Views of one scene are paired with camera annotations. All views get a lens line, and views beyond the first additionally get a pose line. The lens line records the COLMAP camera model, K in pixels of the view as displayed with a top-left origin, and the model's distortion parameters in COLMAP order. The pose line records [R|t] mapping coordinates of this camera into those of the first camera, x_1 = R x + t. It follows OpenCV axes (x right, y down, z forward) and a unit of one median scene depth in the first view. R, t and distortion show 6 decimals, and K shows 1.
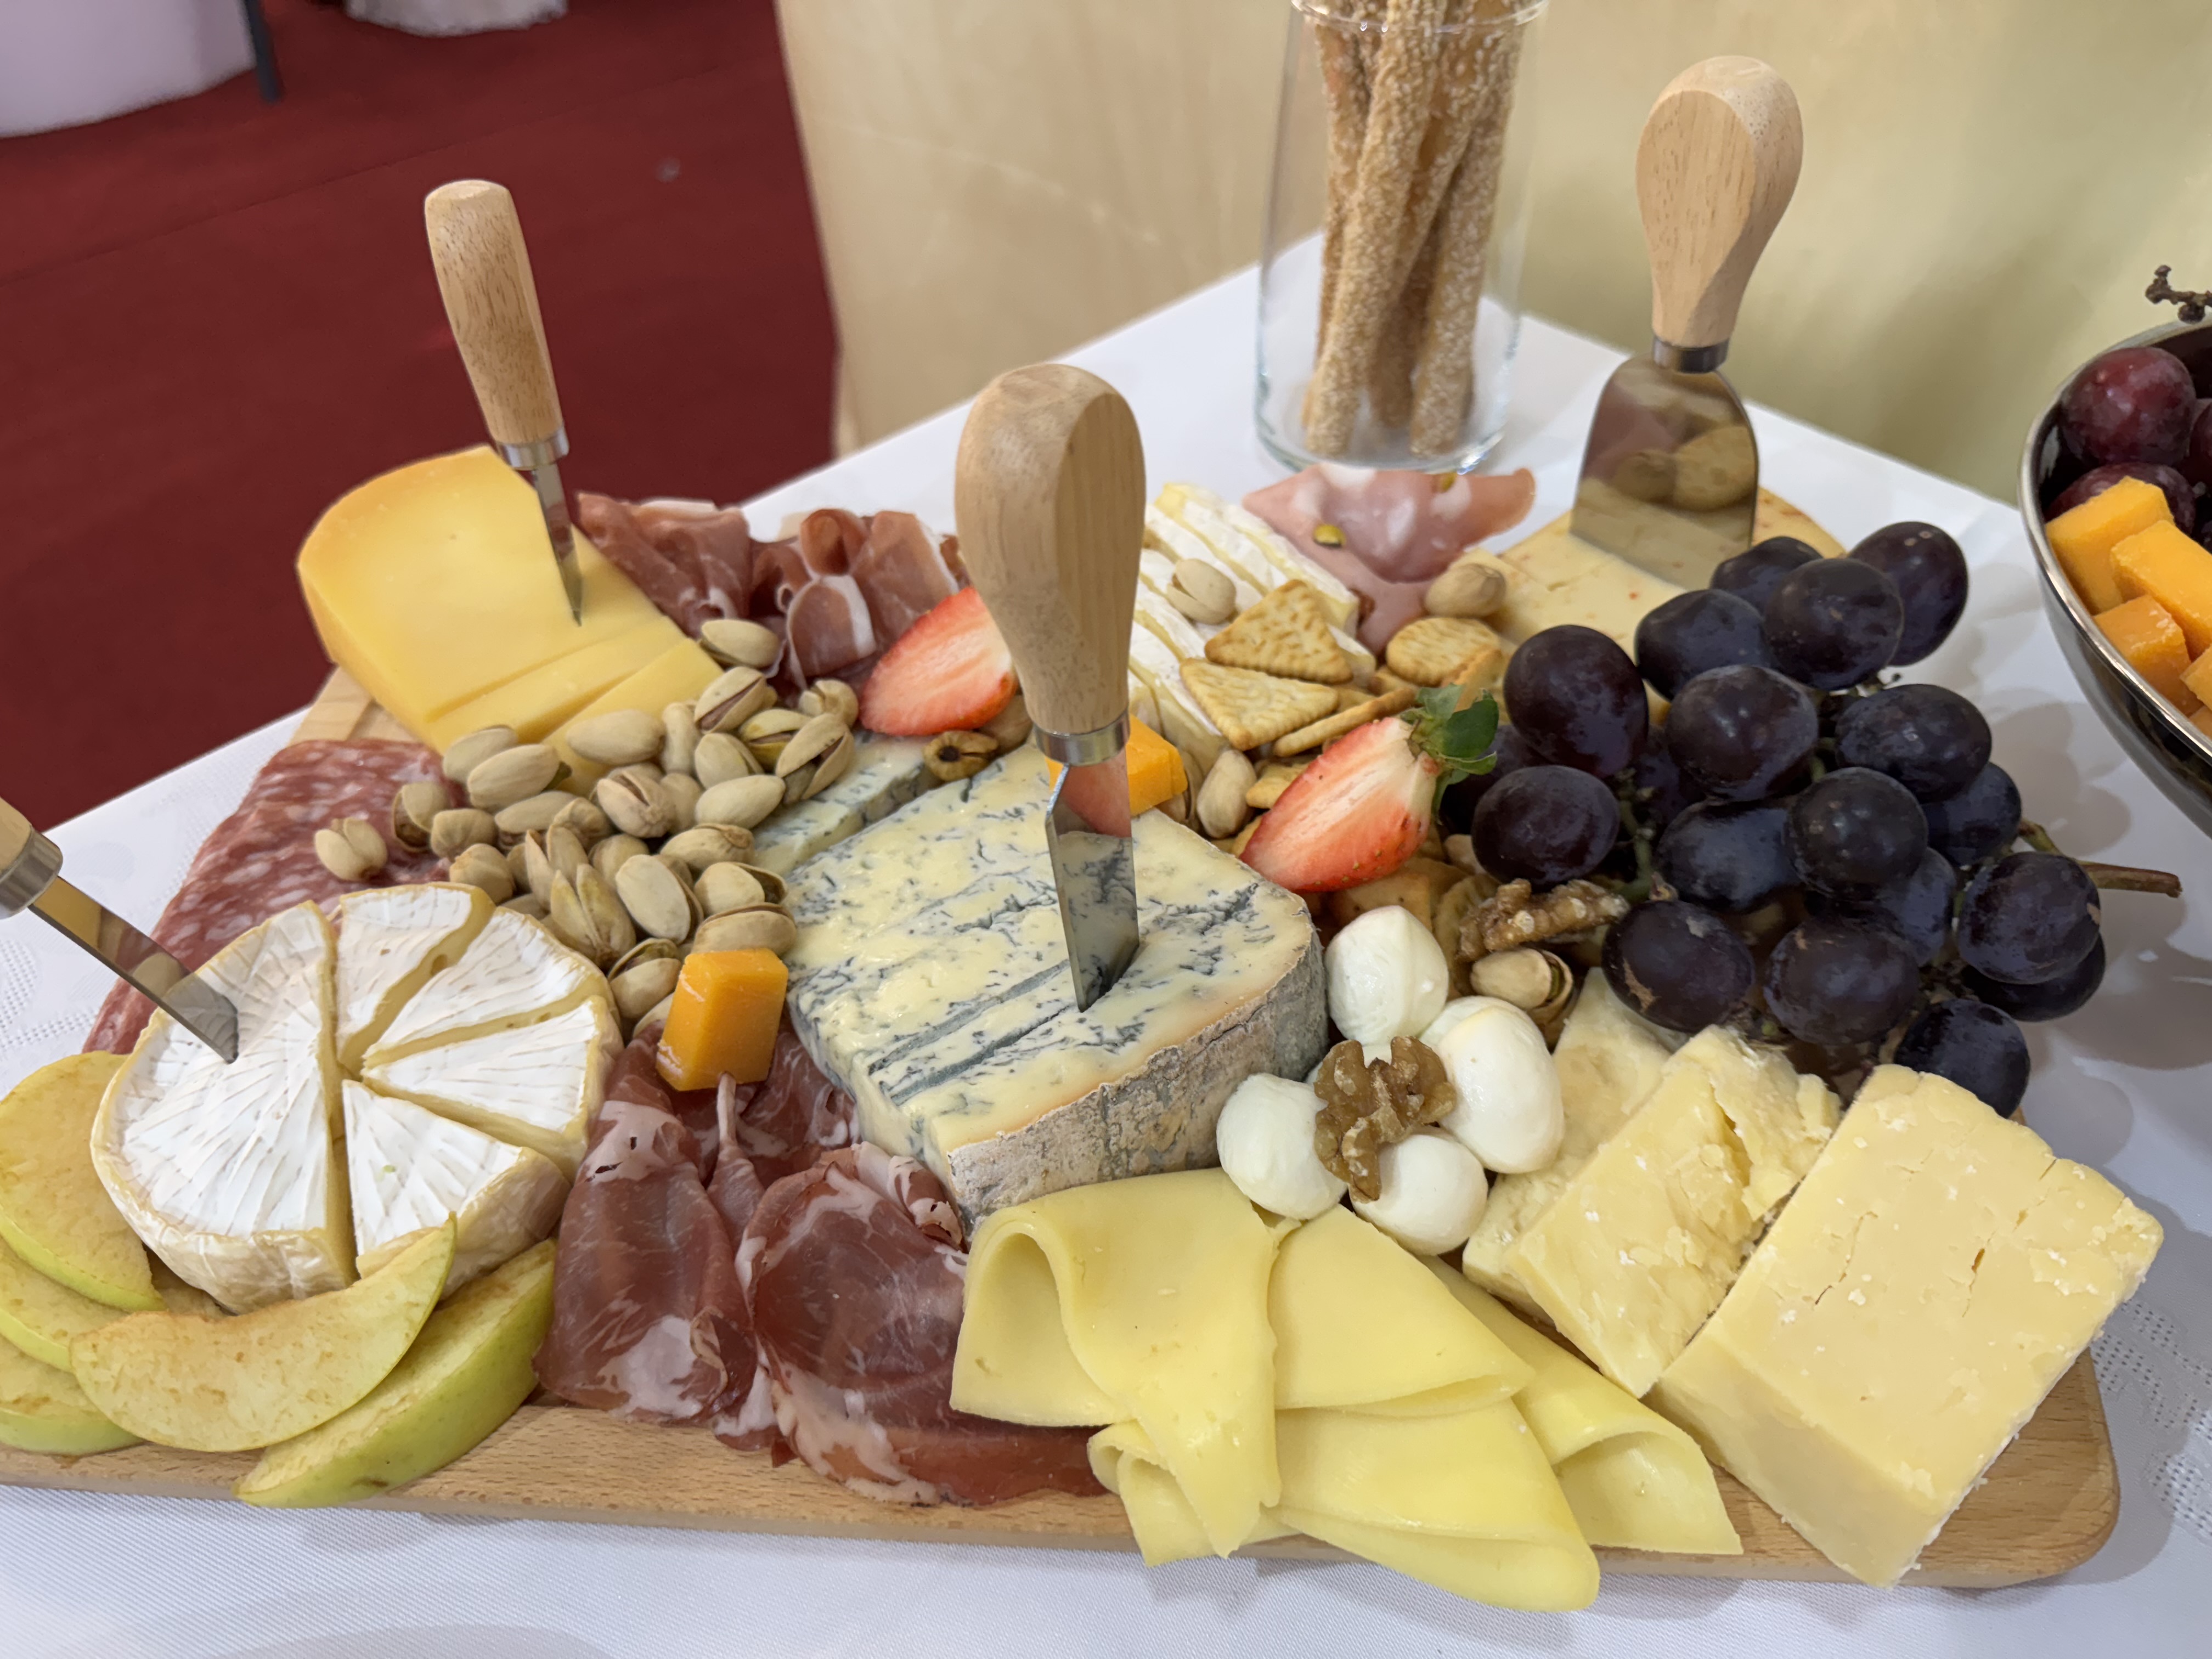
lens RADIAL K [[1549.6, 0, 1117.6], [0, 1549.6, 843.9], [0, 0, 1]] dist [0.007812, -0.002948]
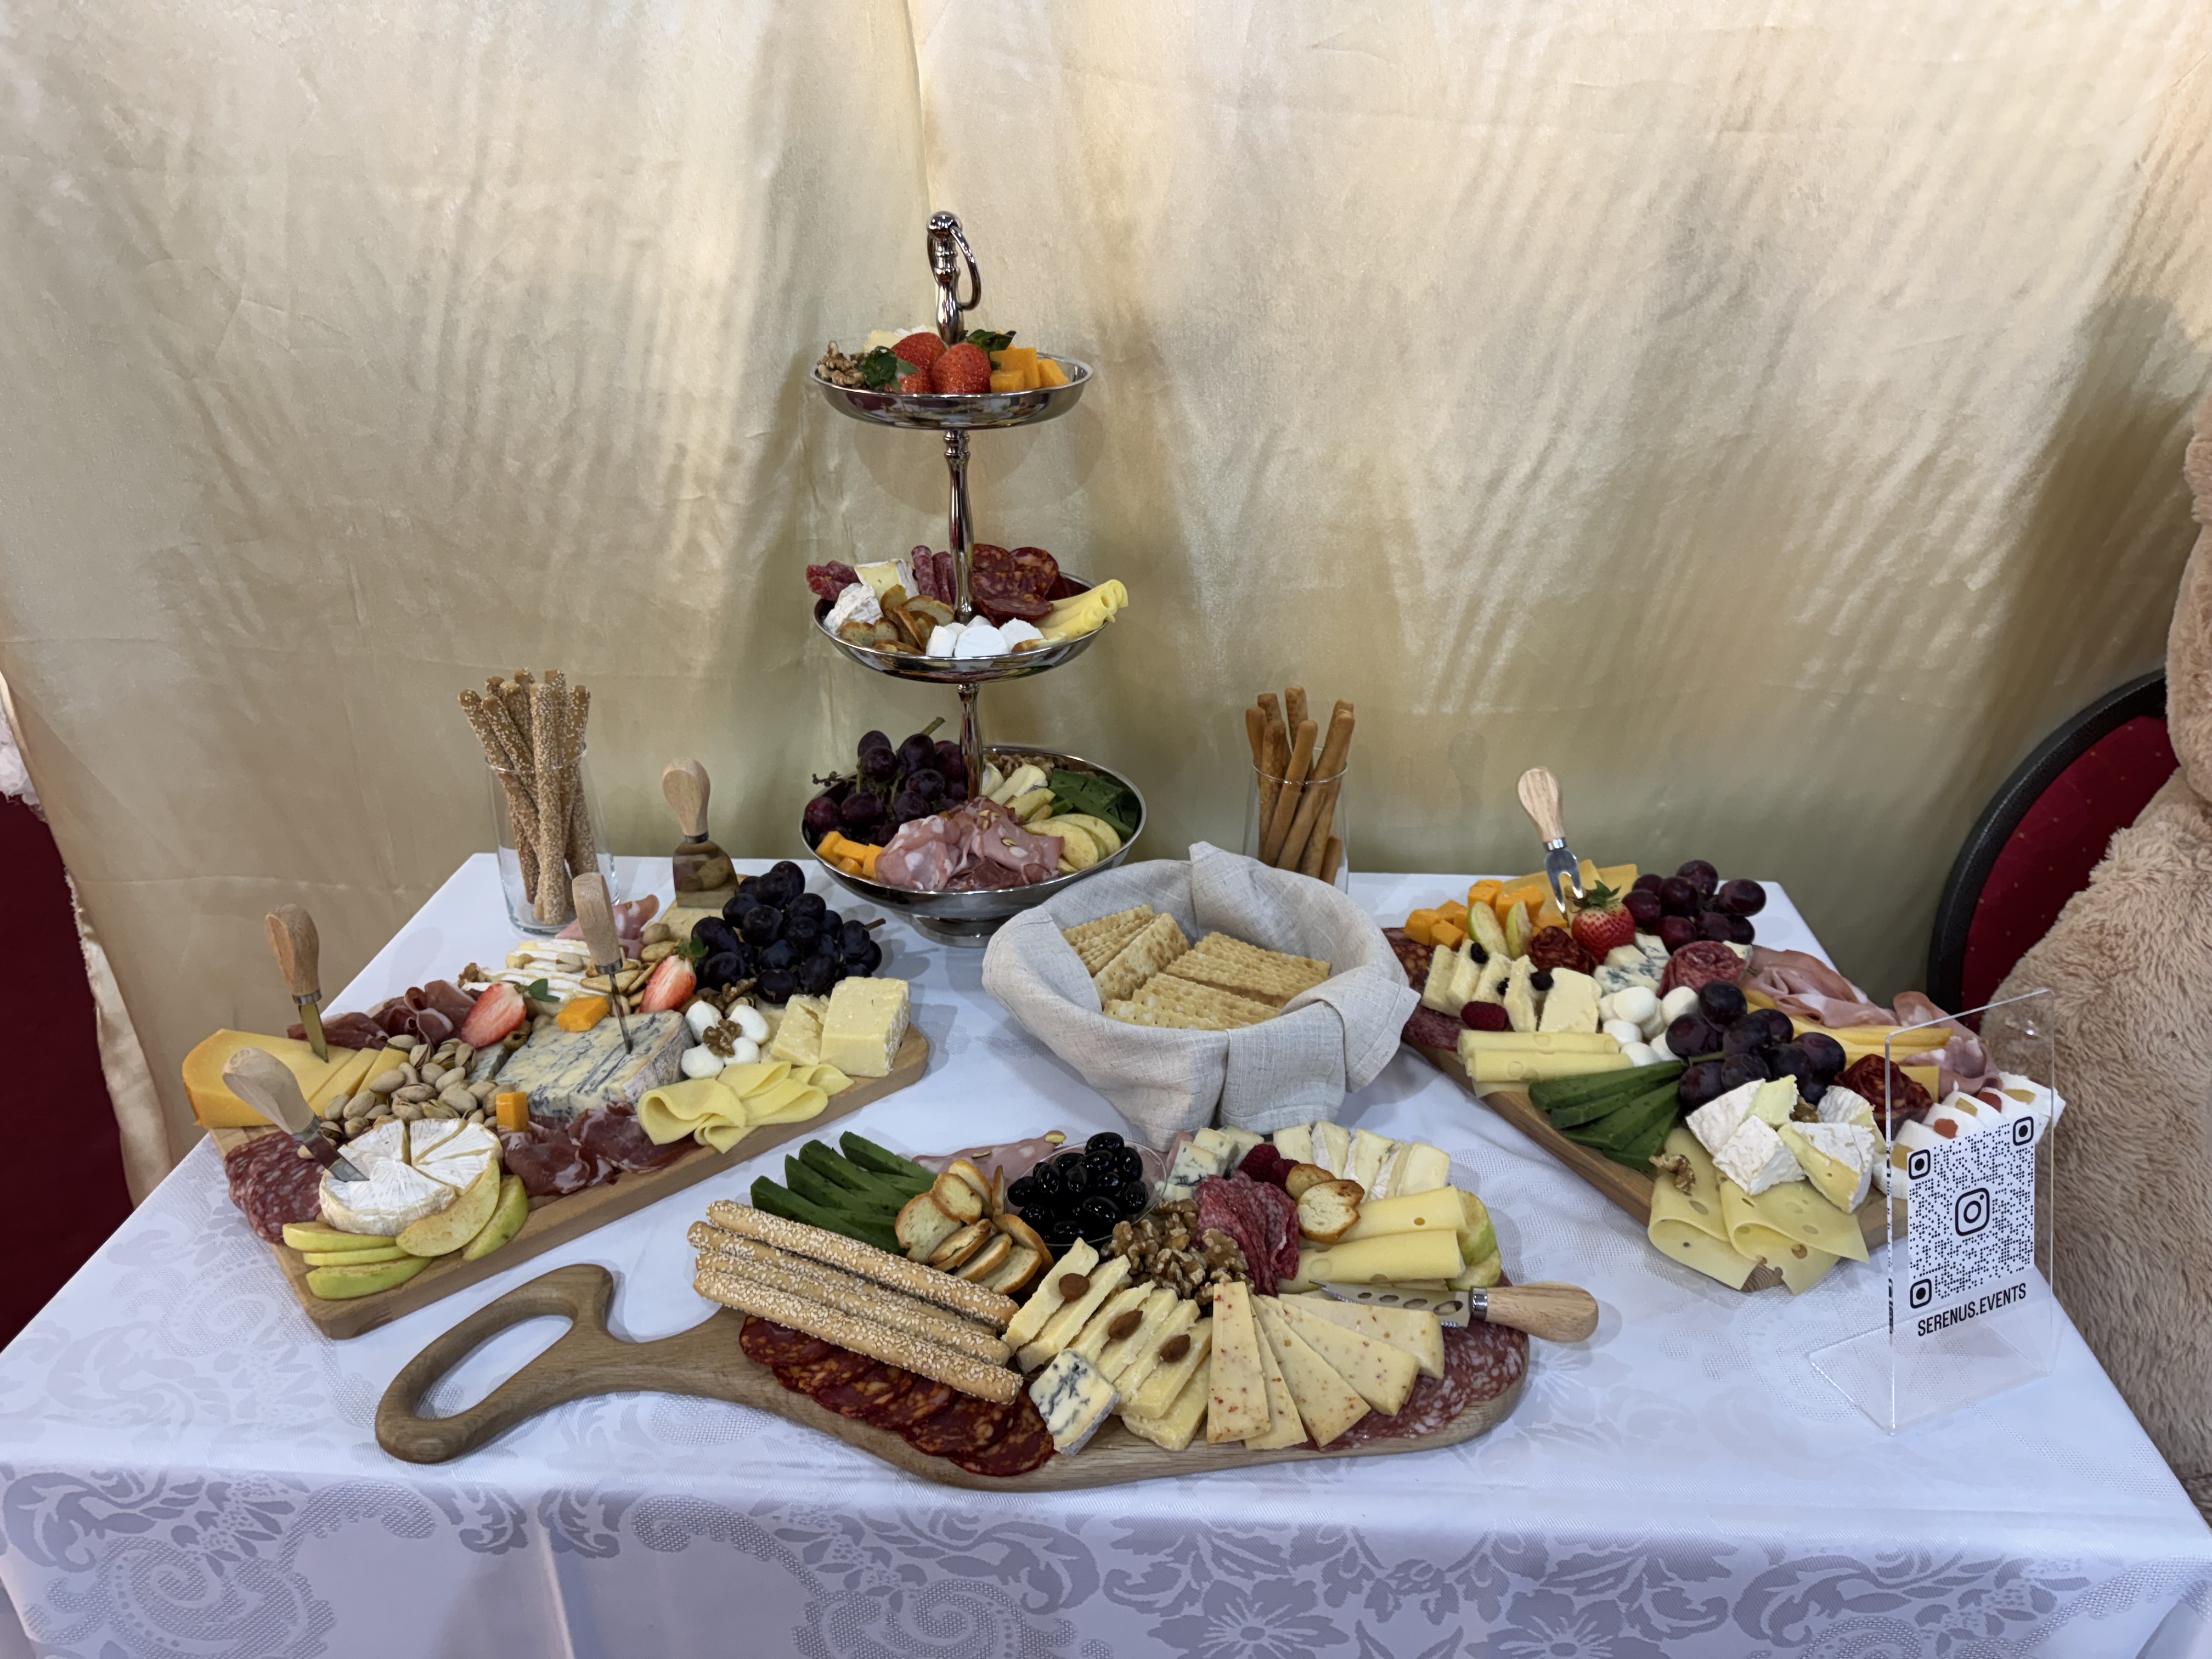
lens RADIAL K [[1549.6, 0, 1112.2], [0, 1549.6, 825.7], [0, 0, 1]] dist [0.007812, -0.002948]
pose [[0.723247, -0.274897, 0.633518, -0.981947], [0.477908, 0.861446, -0.171797, 0.593852], [-0.498515, 0.427015, 0.754414, -1.763272]]
